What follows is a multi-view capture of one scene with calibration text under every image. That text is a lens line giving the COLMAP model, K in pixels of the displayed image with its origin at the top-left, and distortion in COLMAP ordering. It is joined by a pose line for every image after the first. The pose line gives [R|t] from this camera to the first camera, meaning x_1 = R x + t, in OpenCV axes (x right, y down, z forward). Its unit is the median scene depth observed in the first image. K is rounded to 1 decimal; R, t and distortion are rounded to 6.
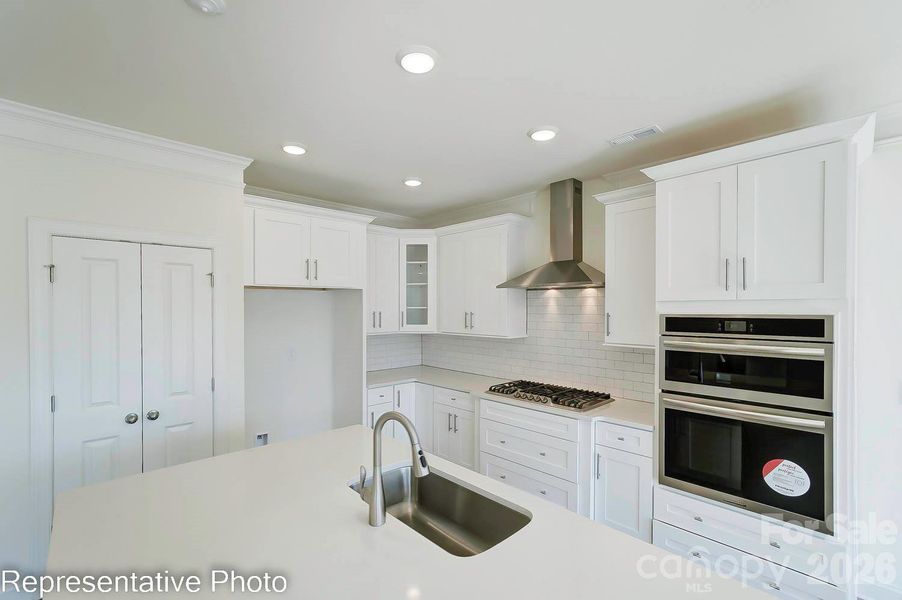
lens RADIAL K [[402.0, 0, 442.4], [0, 402.0, 305.1], [0, 0, 1]] dist [0.008631, 0.000292]
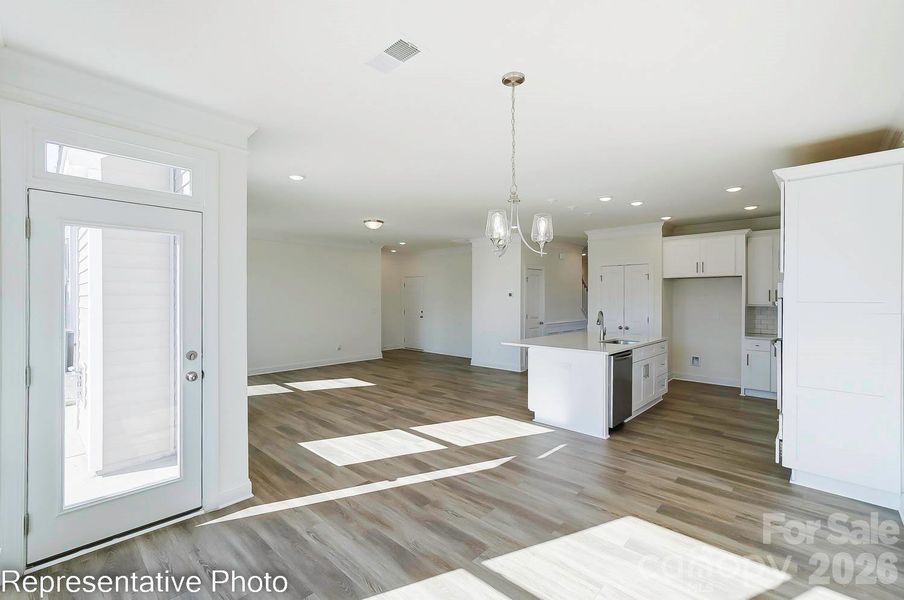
lens RADIAL K [[402.9, 0, 448.4], [0, 402.9, 297.1], [0, 0, 1]] dist [0.008631, 0.000292]
pose [[0.058379, 0.003153, -0.998290, 1.484524], [0.007391, 0.999966, 0.003590, 0.034331], [0.998267, -0.007588, 0.058353, -0.281858]]
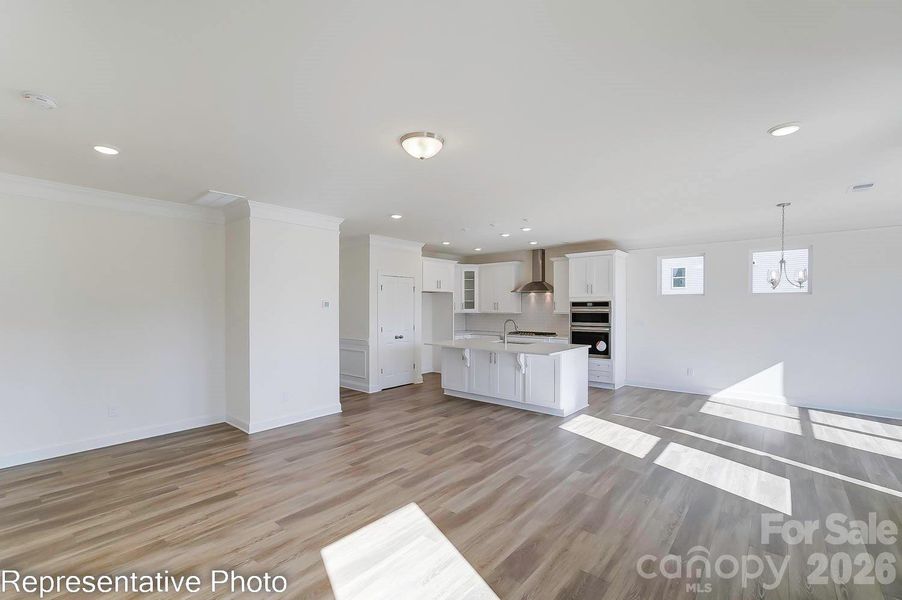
lens RADIAL K [[402.0, 0, 450.4], [0, 402.0, 304.5], [0, 0, 1]] dist [0.008631, 0.000292]
pose [[0.991943, 0.000149, 0.126686, -0.553401], [0.000061, 0.999999, -0.001656, 0.037295], [-0.126686, 0.001651, 0.991941, -1.411096]]
